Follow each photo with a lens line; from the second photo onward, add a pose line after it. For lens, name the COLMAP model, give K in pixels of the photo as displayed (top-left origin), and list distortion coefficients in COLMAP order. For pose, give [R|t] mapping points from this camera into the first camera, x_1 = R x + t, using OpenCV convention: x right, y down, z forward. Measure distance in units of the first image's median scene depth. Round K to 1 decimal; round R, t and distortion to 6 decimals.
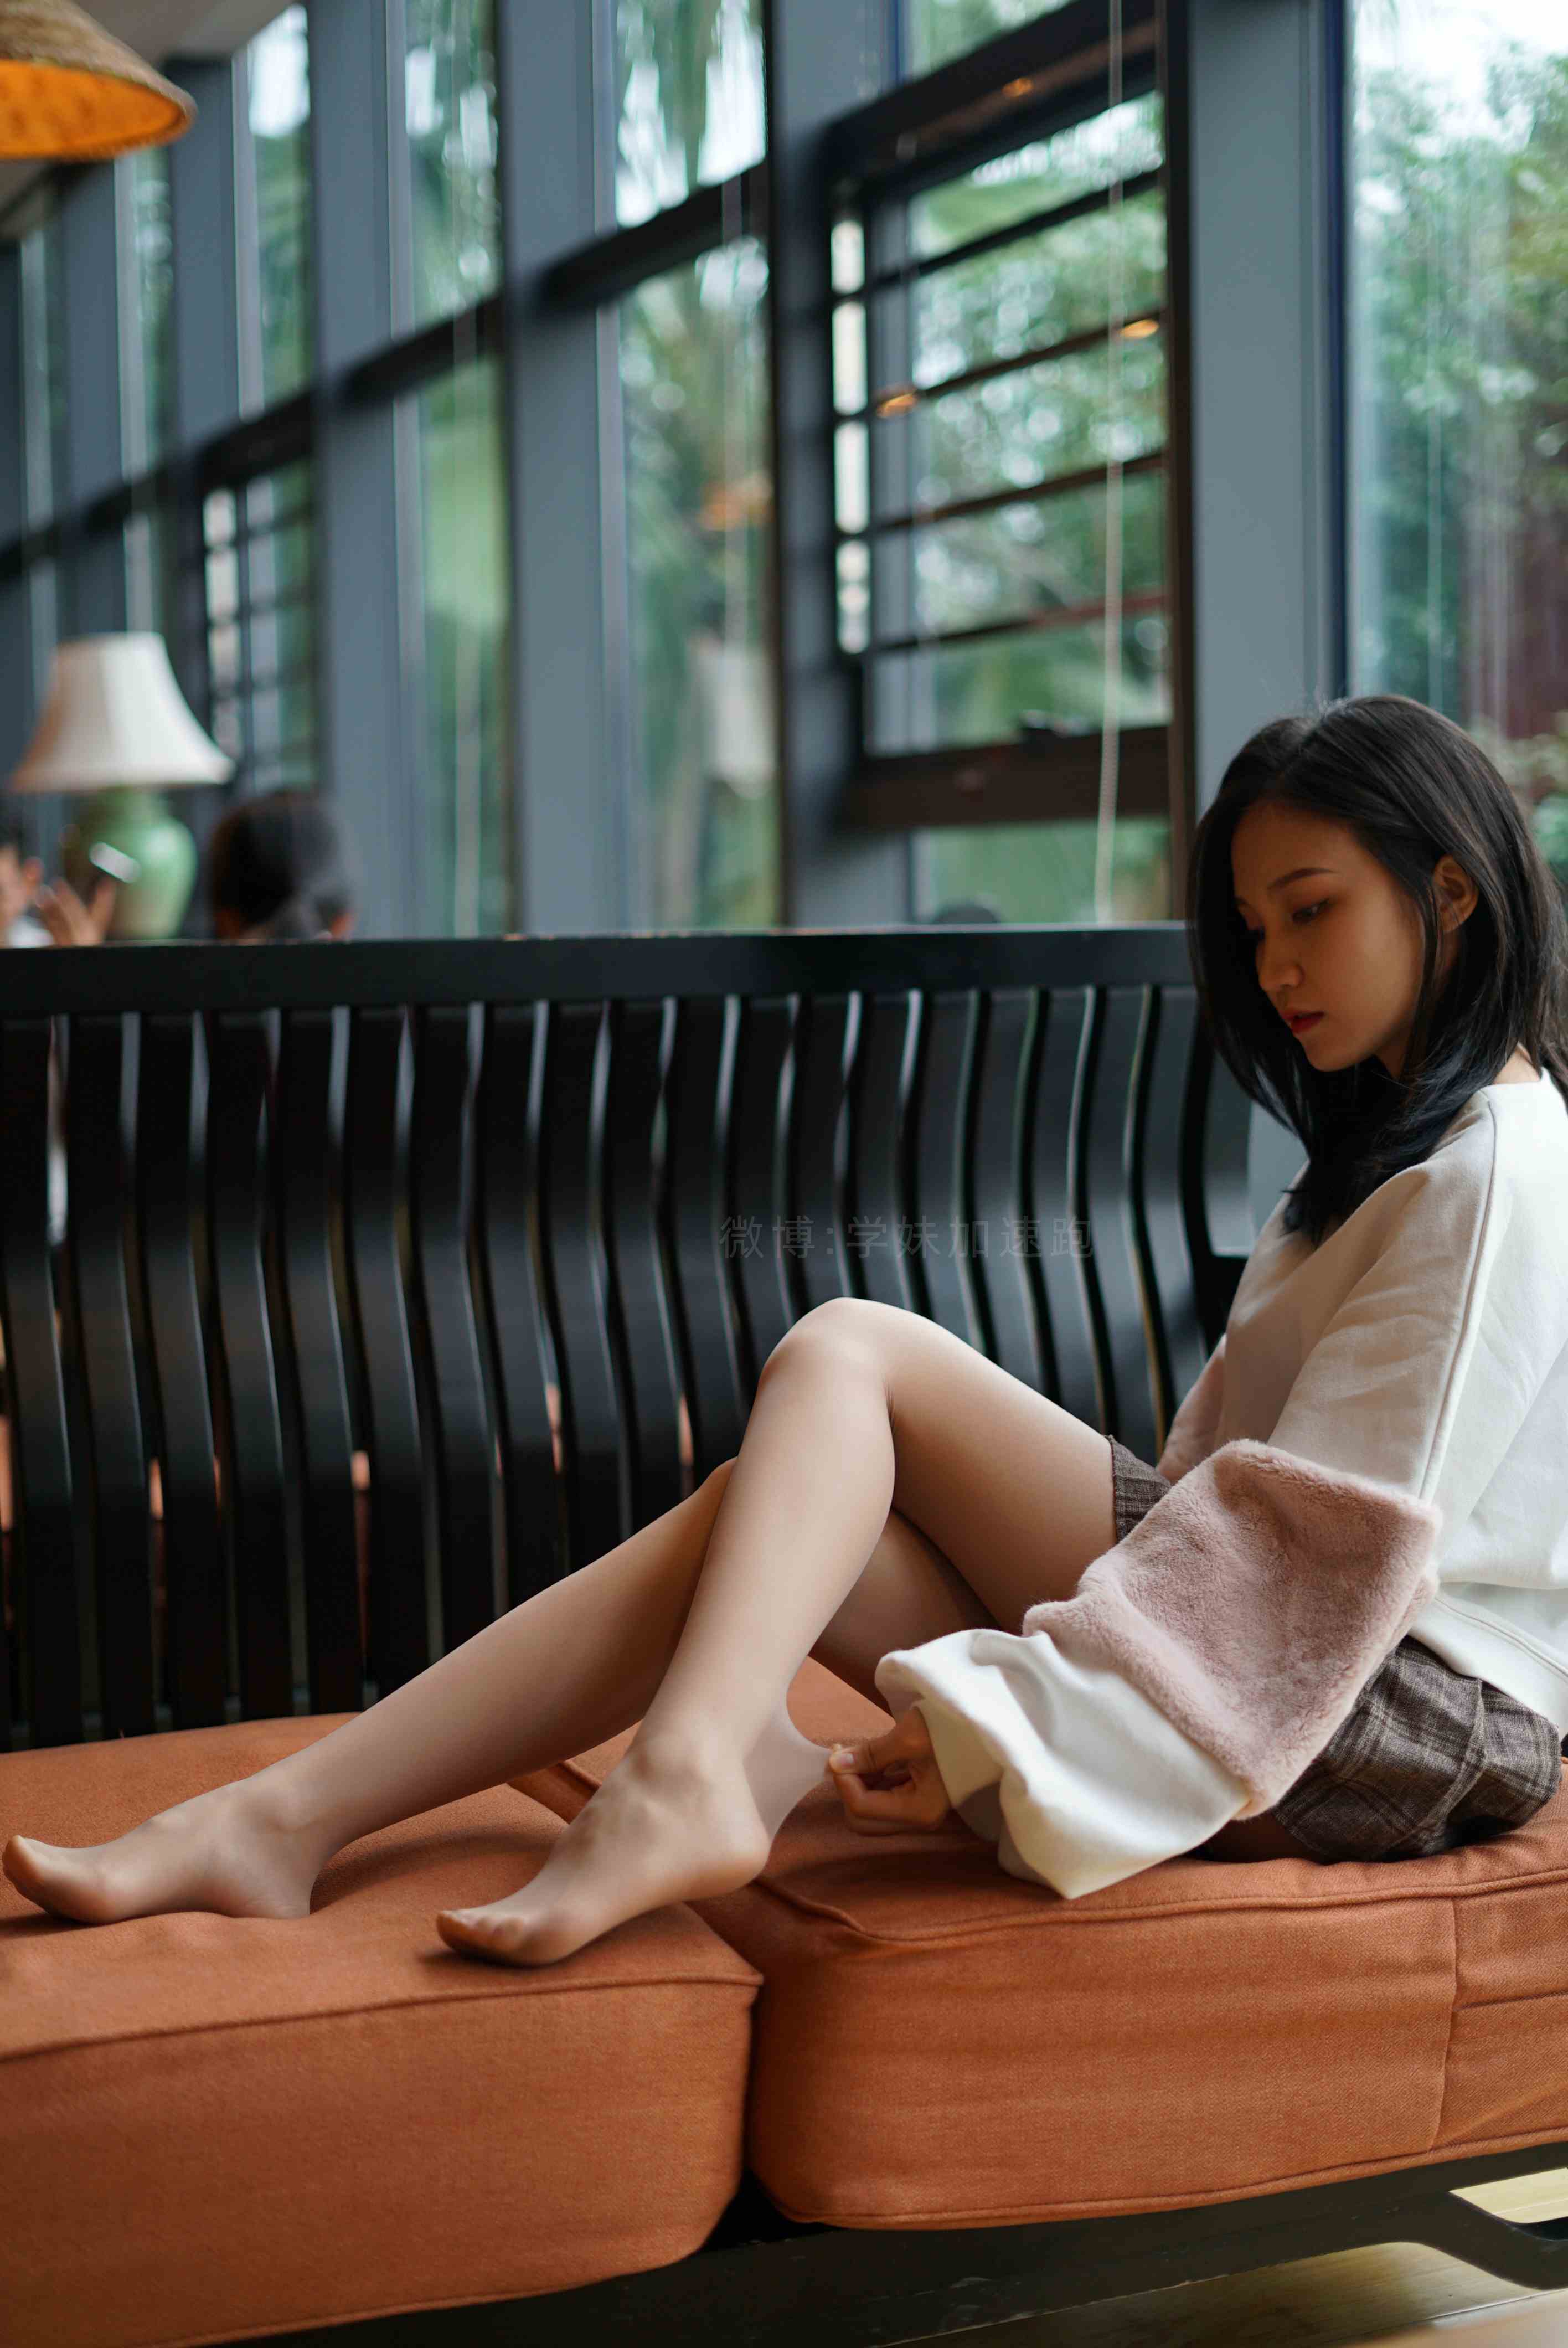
lens RADIAL K [[3554.7, 0, 784.0], [0, 3554.7, 1174.0], [0, 0, 1]] dist [-0.016716, -0.032047]
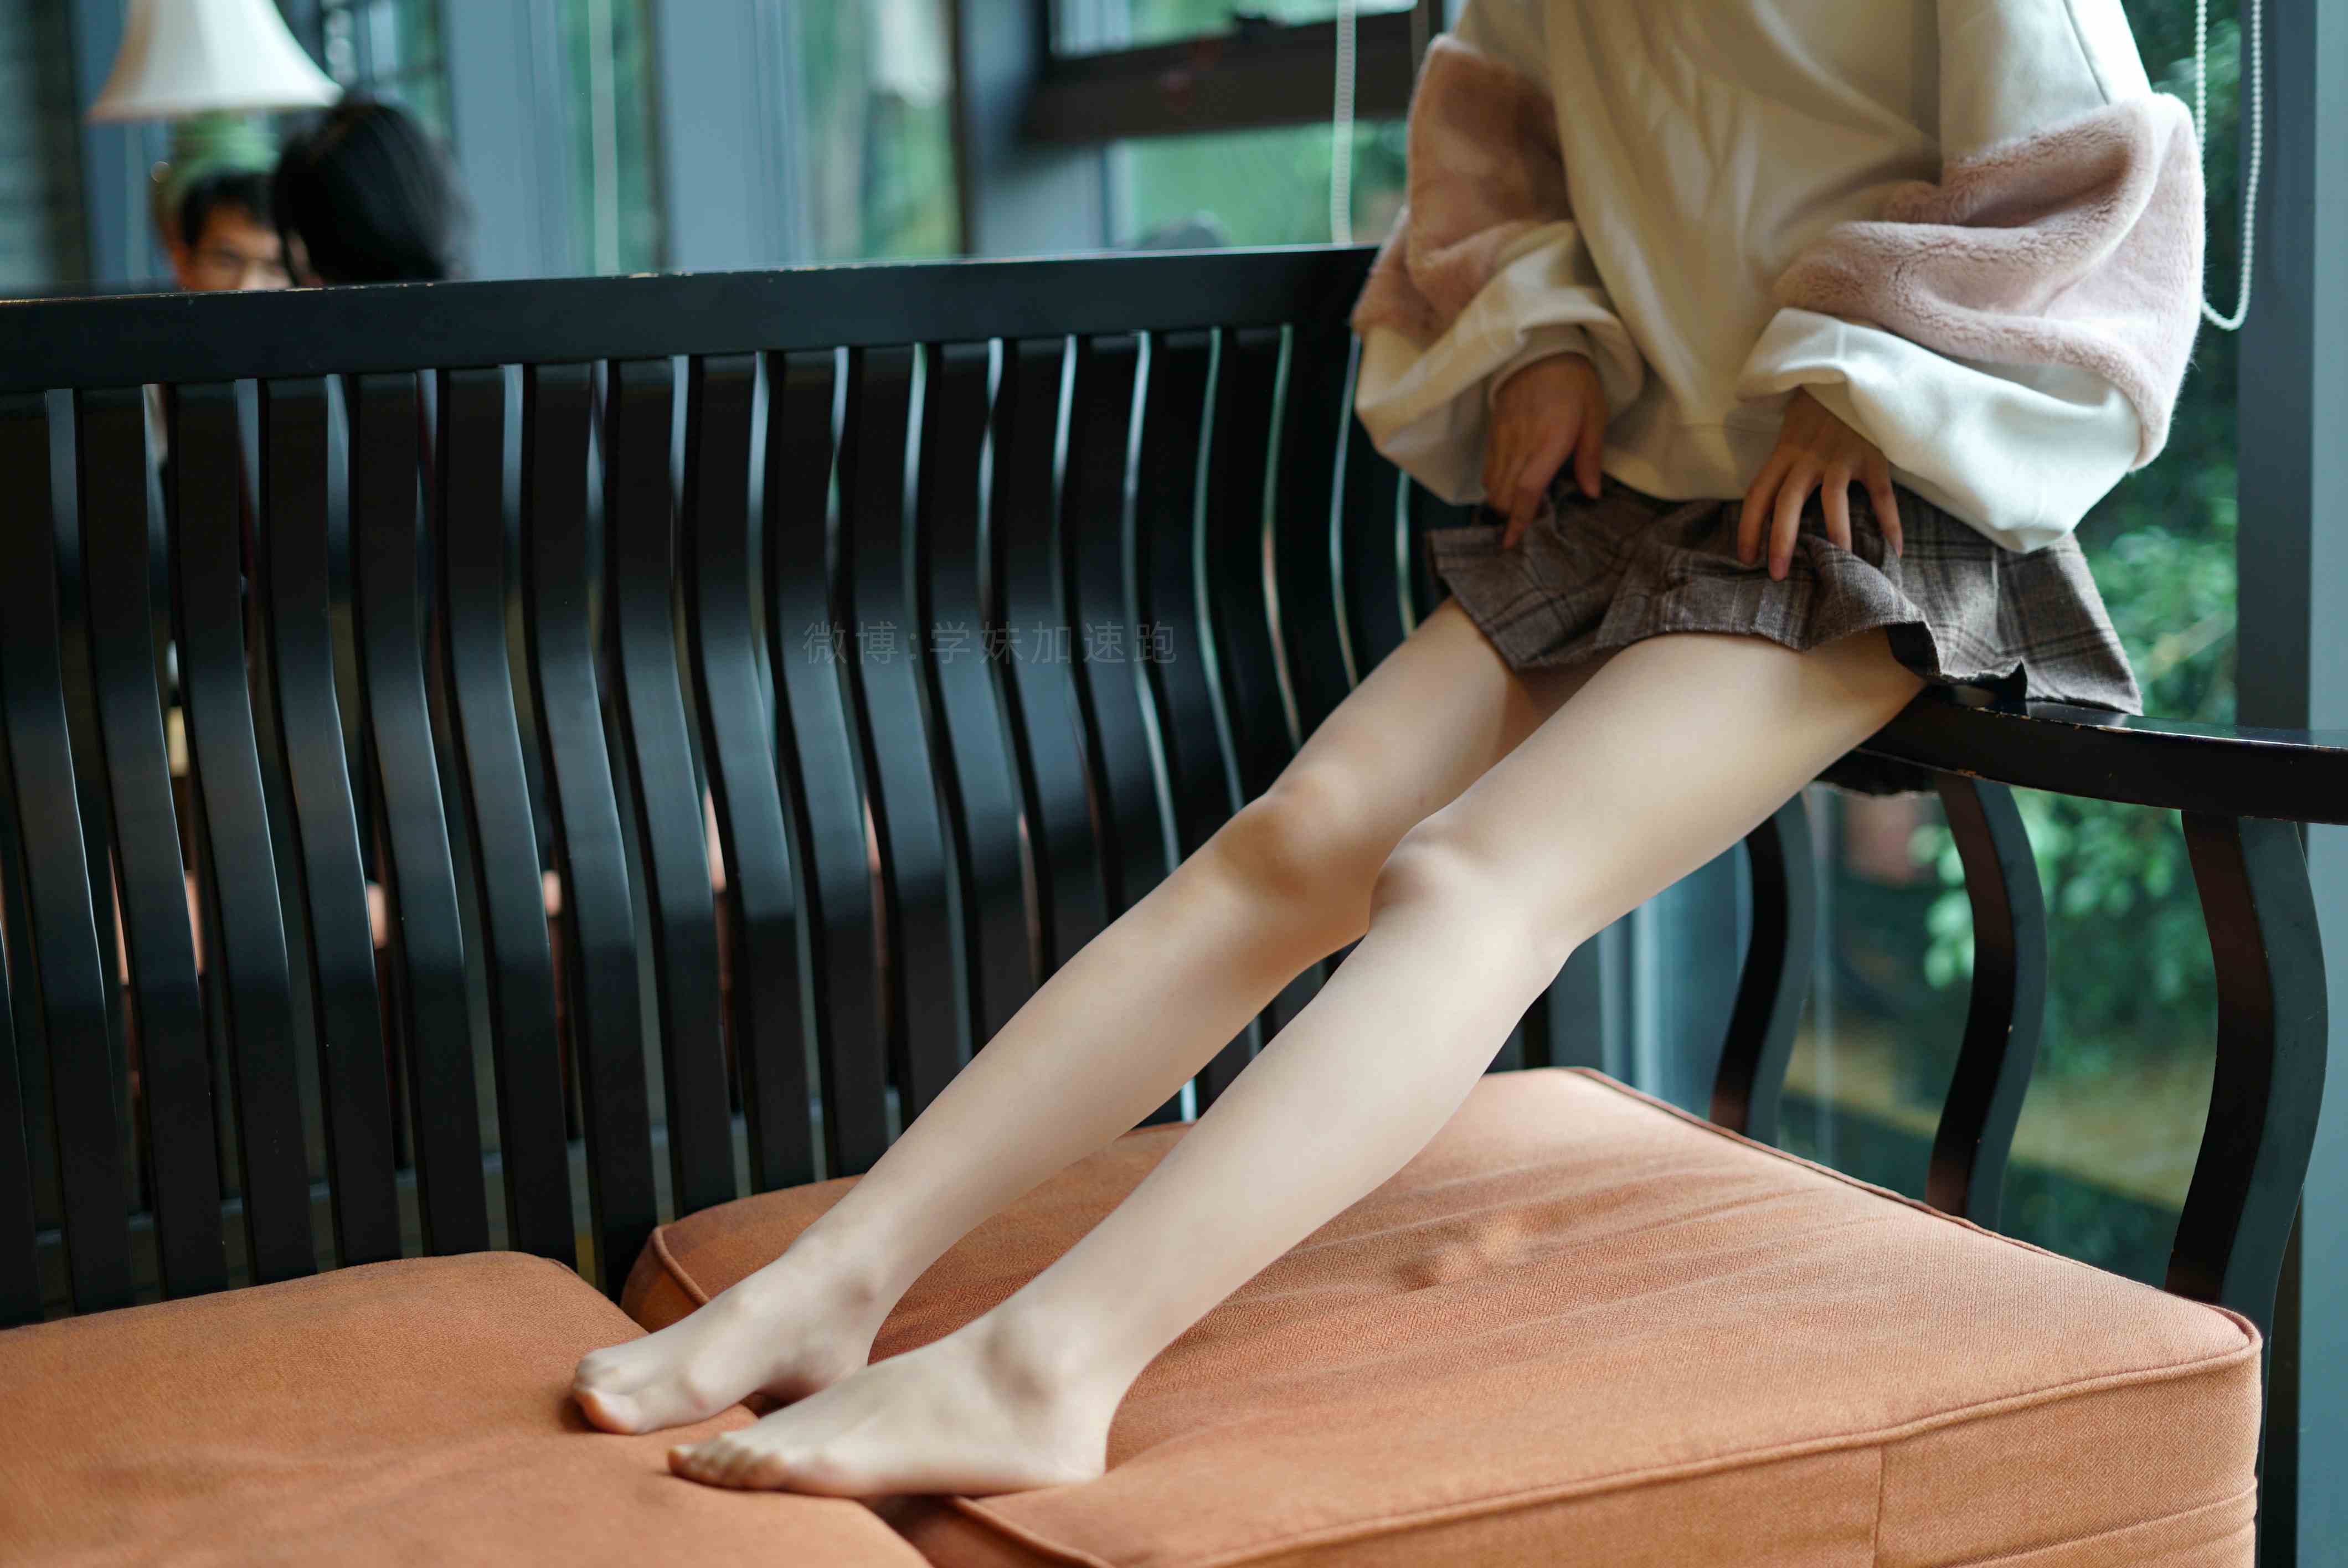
lens RADIAL K [[3387.6, 0, 1174.0], [0, 3387.6, 784.0], [0, 0, 1]] dist [0.033302, 0.057839]
pose [[0.997497, -0.031303, 0.063397, -0.005894], [0.025781, 0.995951, 0.086120, -0.010270], [-0.065836, -0.084270, 0.994266, 0.151400]]
